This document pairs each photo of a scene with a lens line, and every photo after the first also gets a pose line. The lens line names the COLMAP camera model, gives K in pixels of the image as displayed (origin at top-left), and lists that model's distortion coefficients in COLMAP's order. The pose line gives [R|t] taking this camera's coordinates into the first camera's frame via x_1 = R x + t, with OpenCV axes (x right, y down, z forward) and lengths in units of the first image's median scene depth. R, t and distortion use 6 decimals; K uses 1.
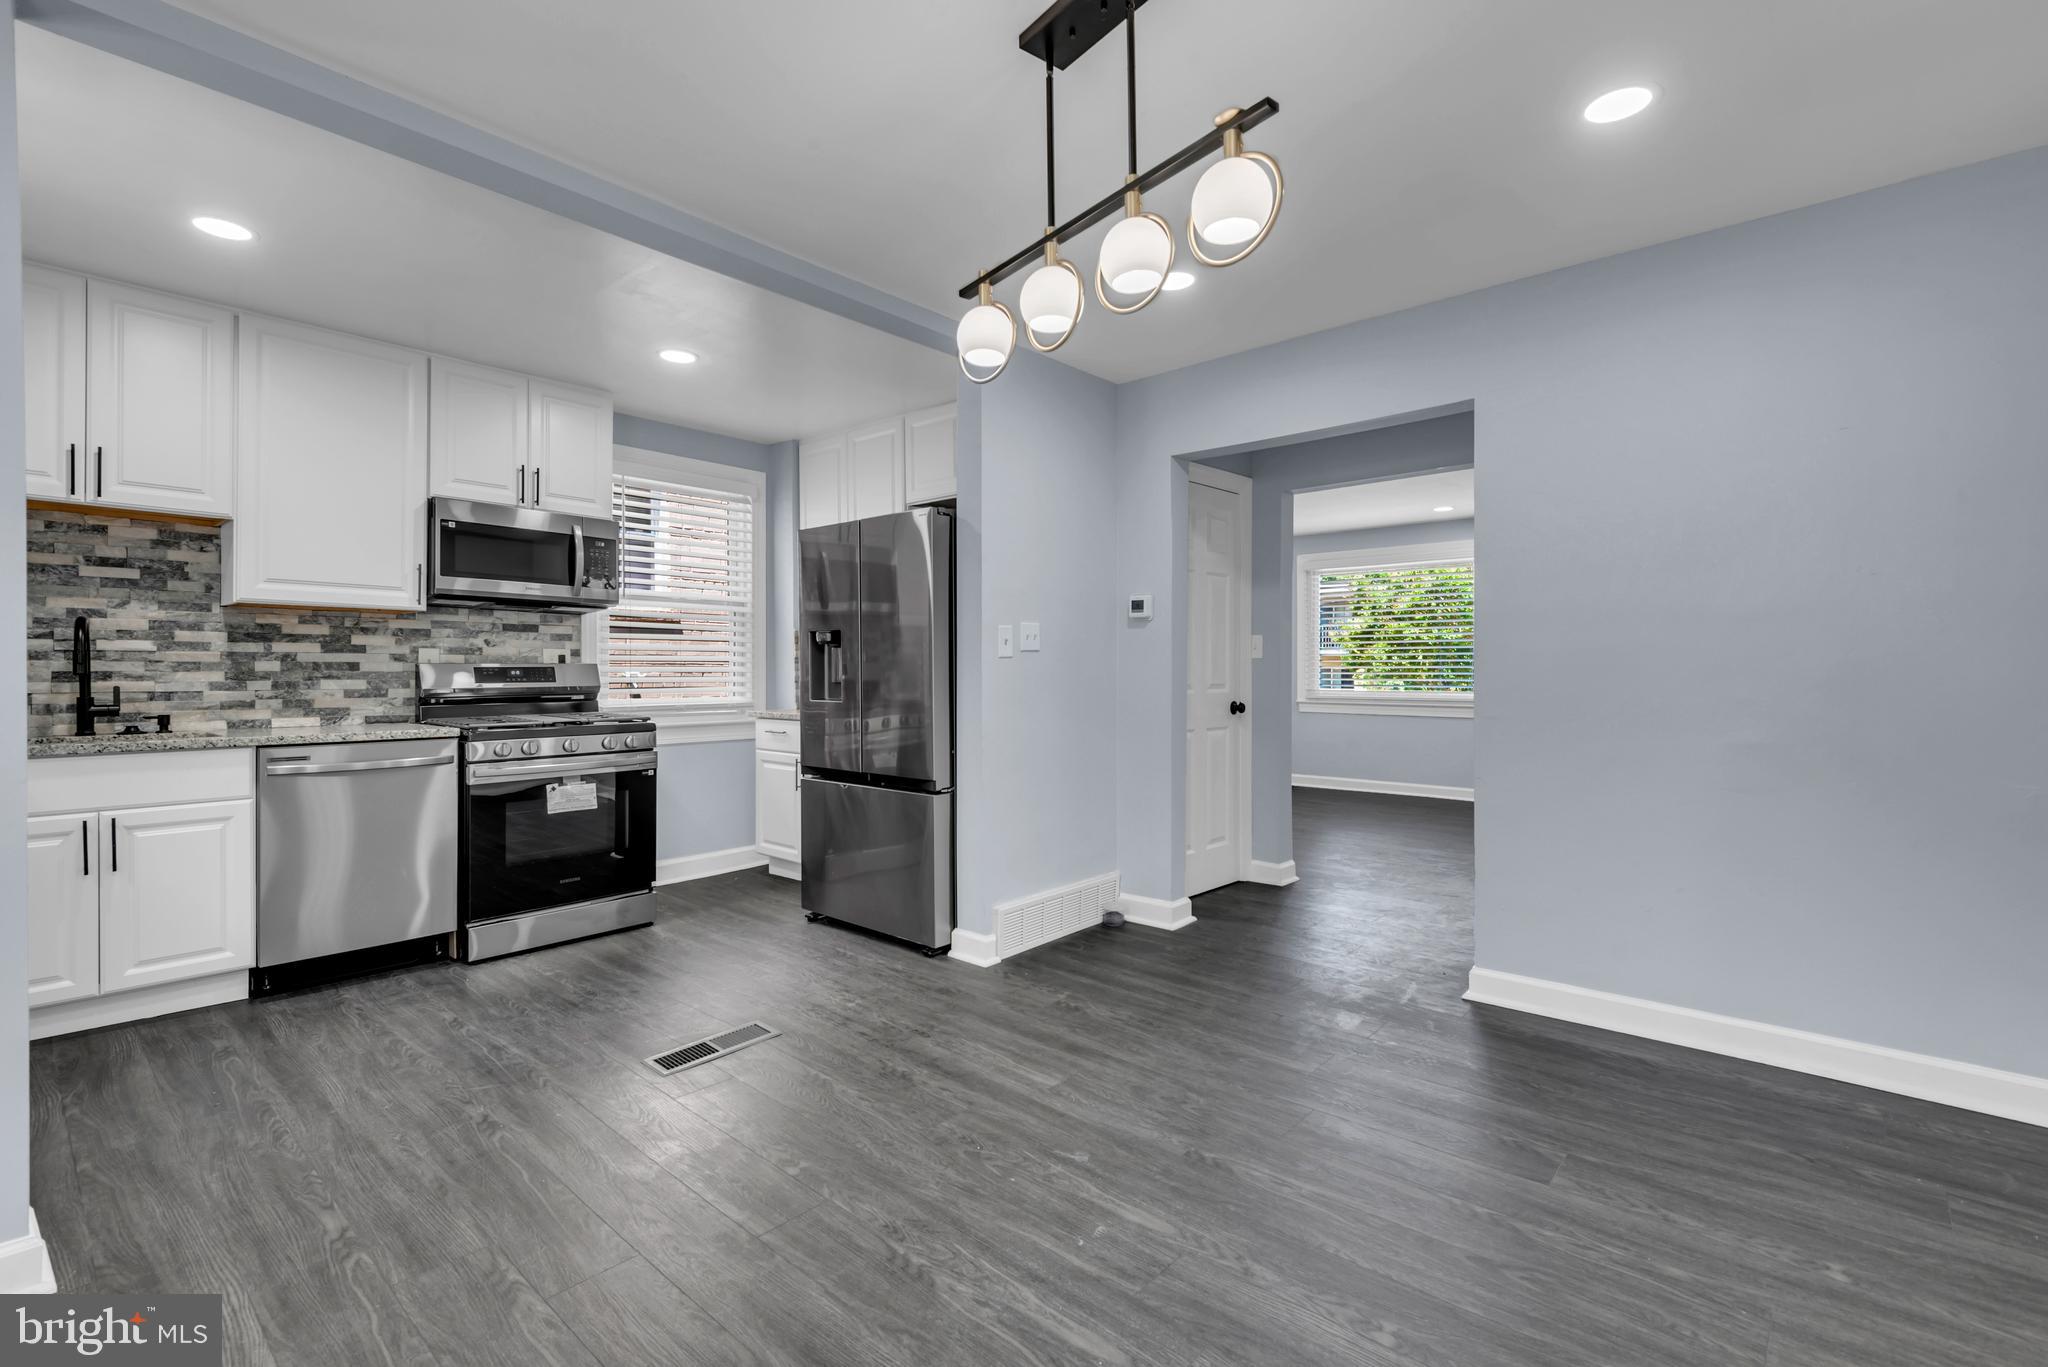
lens RADIAL K [[929.8, 0, 1033.3], [0, 929.8, 655.5], [0, 0, 1]] dist [0.033457, -0.010332]
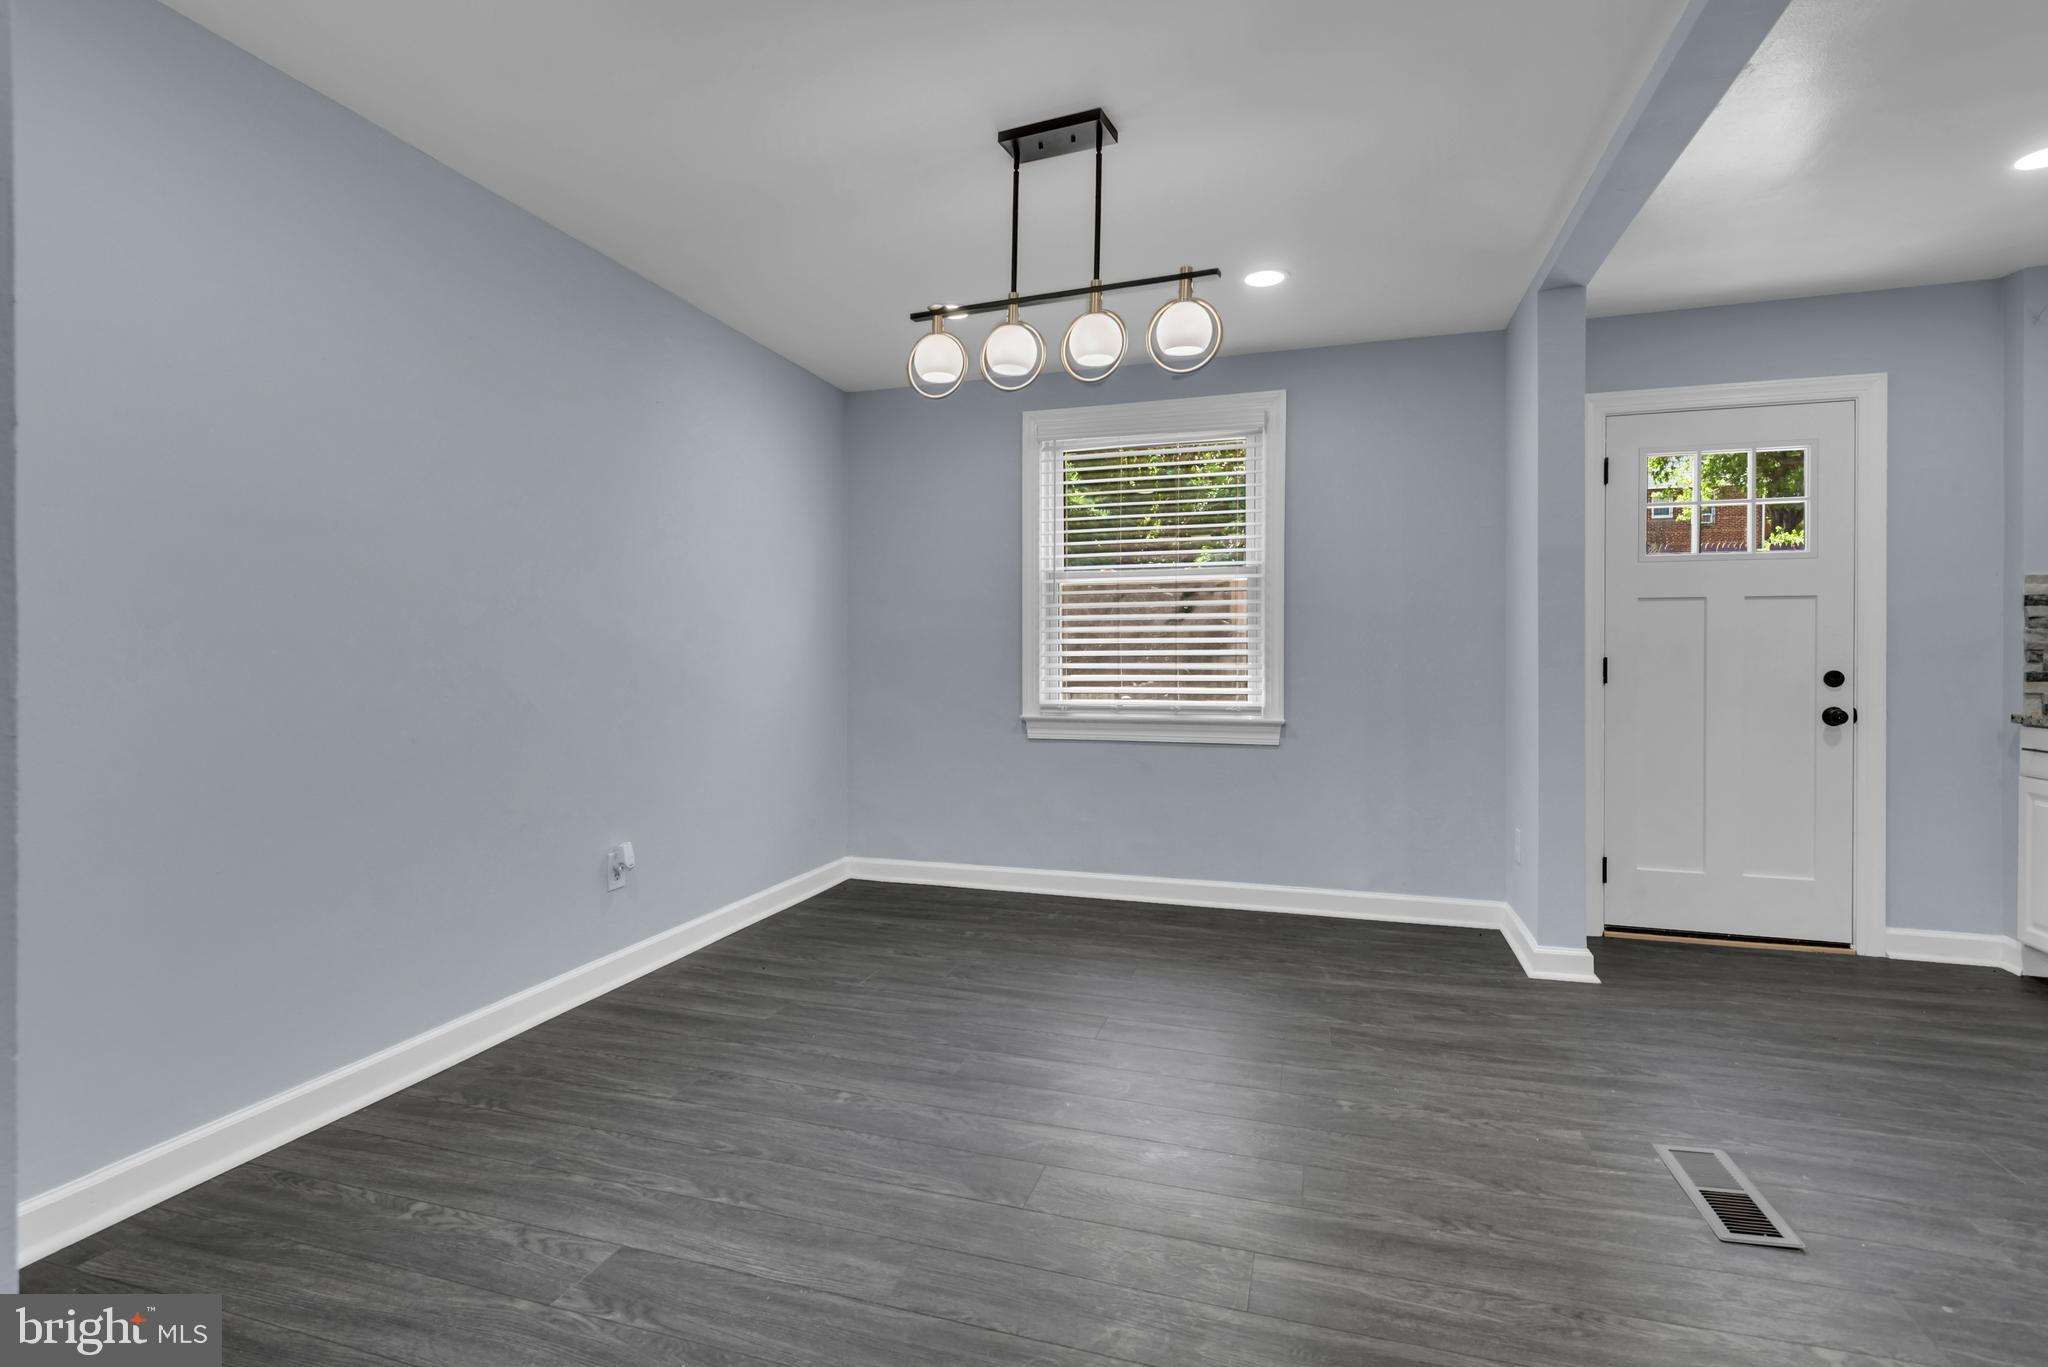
lens RADIAL K [[929.8, 0, 1033.3], [0, 929.8, 655.5], [0, 0, 1]] dist [0.033457, -0.010332]
pose [[-0.906839, -0.002324, -0.421470, 0.573608], [0.005009, 0.999855, -0.016291, 0.040224], [0.421447, -0.016884, -0.906696, 1.959807]]
